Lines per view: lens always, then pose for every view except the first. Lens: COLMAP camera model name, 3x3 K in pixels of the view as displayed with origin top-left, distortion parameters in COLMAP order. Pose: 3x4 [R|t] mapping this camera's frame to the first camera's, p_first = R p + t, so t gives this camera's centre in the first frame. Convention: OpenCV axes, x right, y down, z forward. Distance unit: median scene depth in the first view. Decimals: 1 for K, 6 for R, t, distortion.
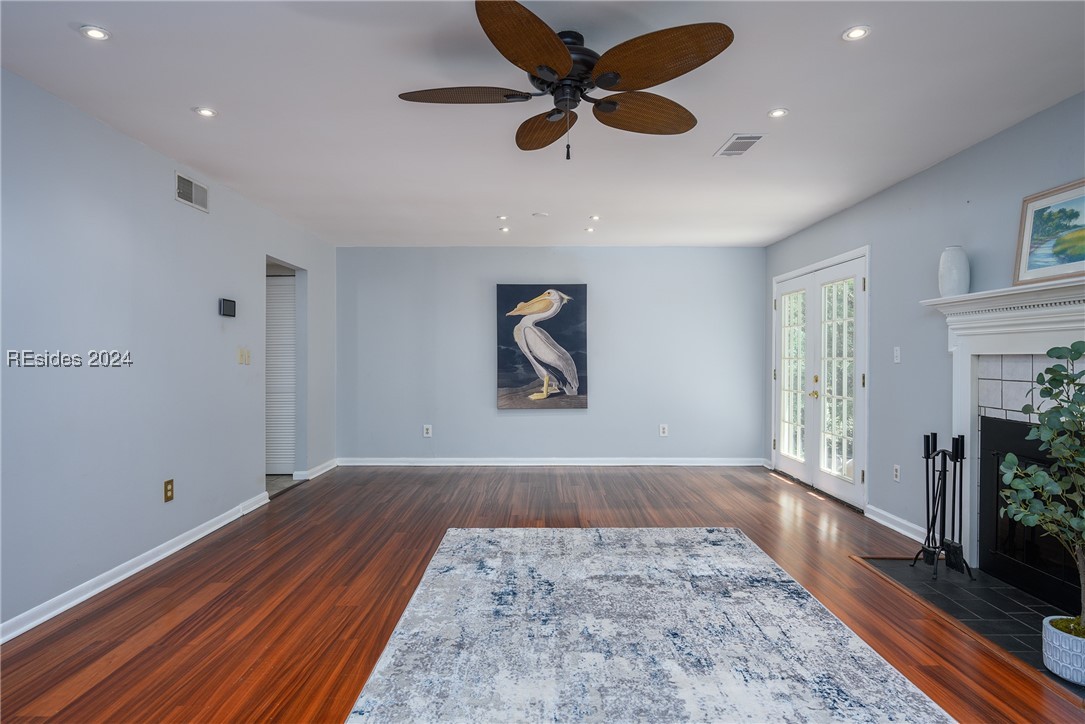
lens RADIAL K [[592.5, 0, 543.5], [0, 592.5, 360.1], [0, 0, 1]] dist [-0.000744, -0.000192]
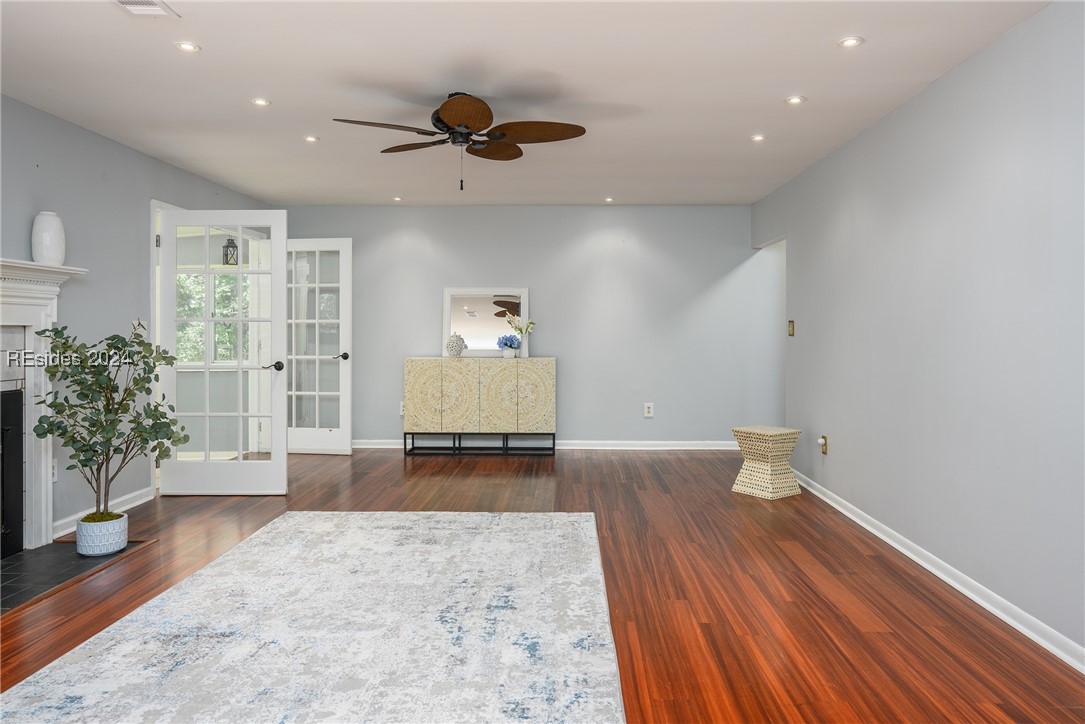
lens RADIAL K [[662.9, 0, 541.8], [0, 662.9, 355.7], [0, 0, 1]] dist [0.001762, 0.000253]
pose [[-0.999193, -0.002884, 0.040052, -0.155456], [-0.001147, 0.999060, 0.043339, -0.005624], [-0.040139, 0.043258, -0.998257, 1.860938]]
